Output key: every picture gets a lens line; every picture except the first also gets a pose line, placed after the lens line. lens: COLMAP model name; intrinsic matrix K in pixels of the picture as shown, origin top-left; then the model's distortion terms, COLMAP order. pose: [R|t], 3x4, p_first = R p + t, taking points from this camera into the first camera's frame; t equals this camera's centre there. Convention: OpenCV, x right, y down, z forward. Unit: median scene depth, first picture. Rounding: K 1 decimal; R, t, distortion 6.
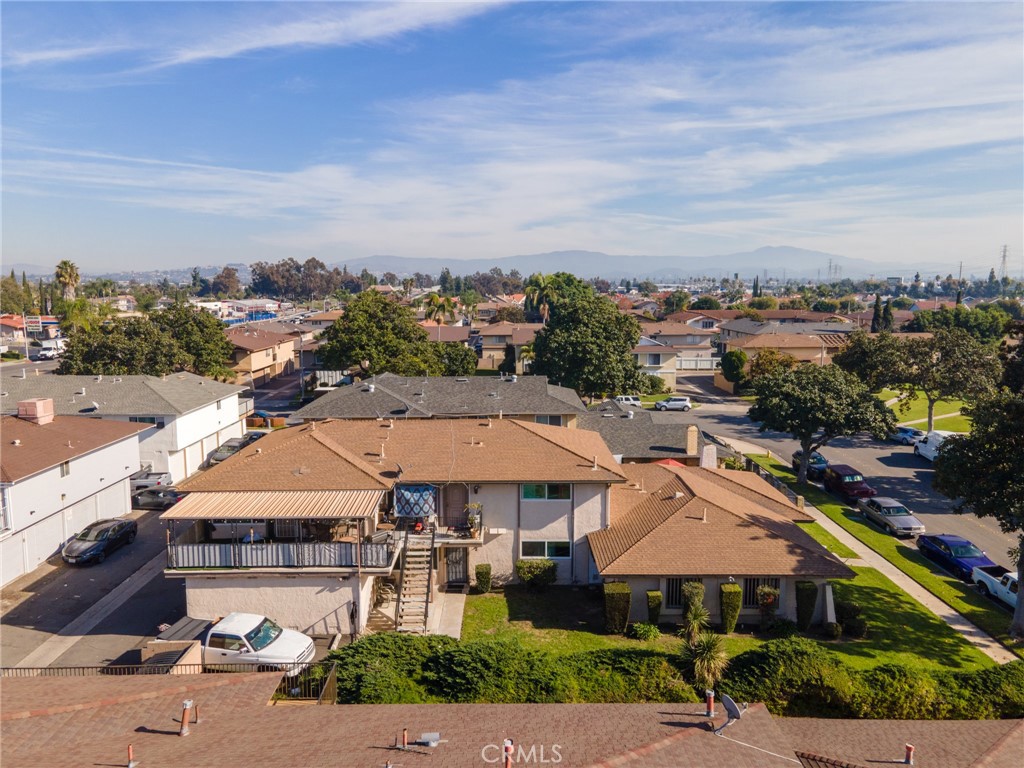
lens RADIAL K [[750.8, 0, 509.8], [0, 750.8, 380.2], [0, 0, 1]] dist [0.049153, -0.003246]
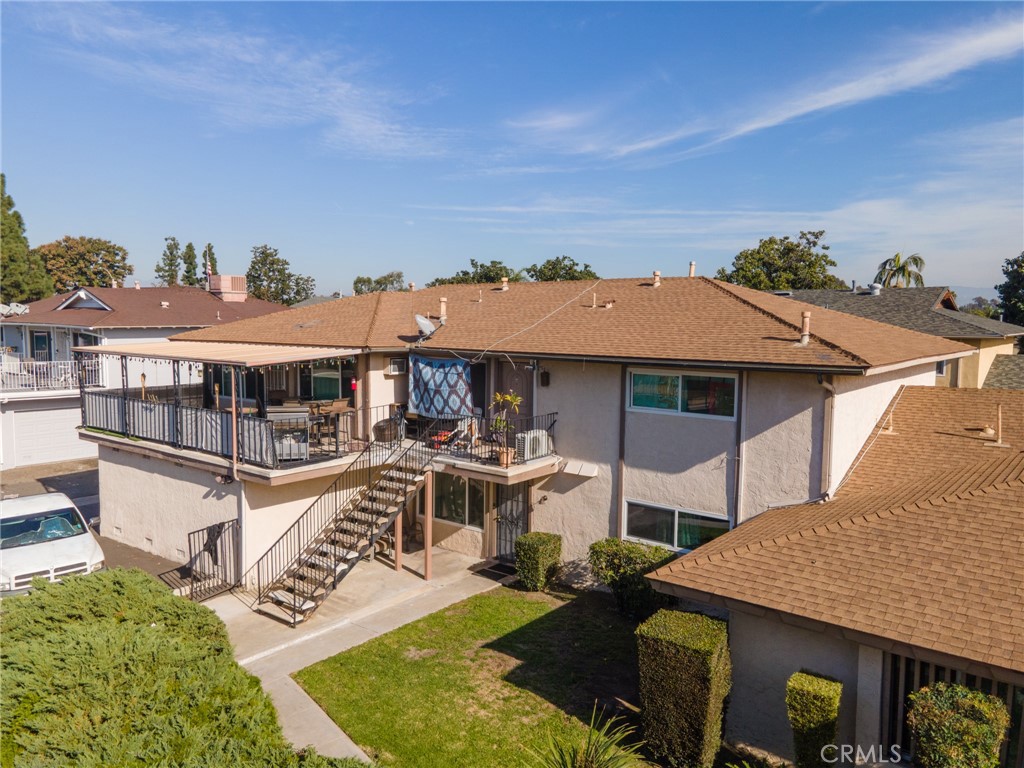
lens RADIAL K [[750.8, 0, 513.1], [0, 750.8, 385.3], [0, 0, 1]] dist [0.049153, -0.003246]
pose [[0.776553, 0.062682, -0.626926, 0.244416], [-0.093280, 0.995511, -0.016009, 0.159369], [0.623108, 0.070912, 0.778914, 0.602724]]
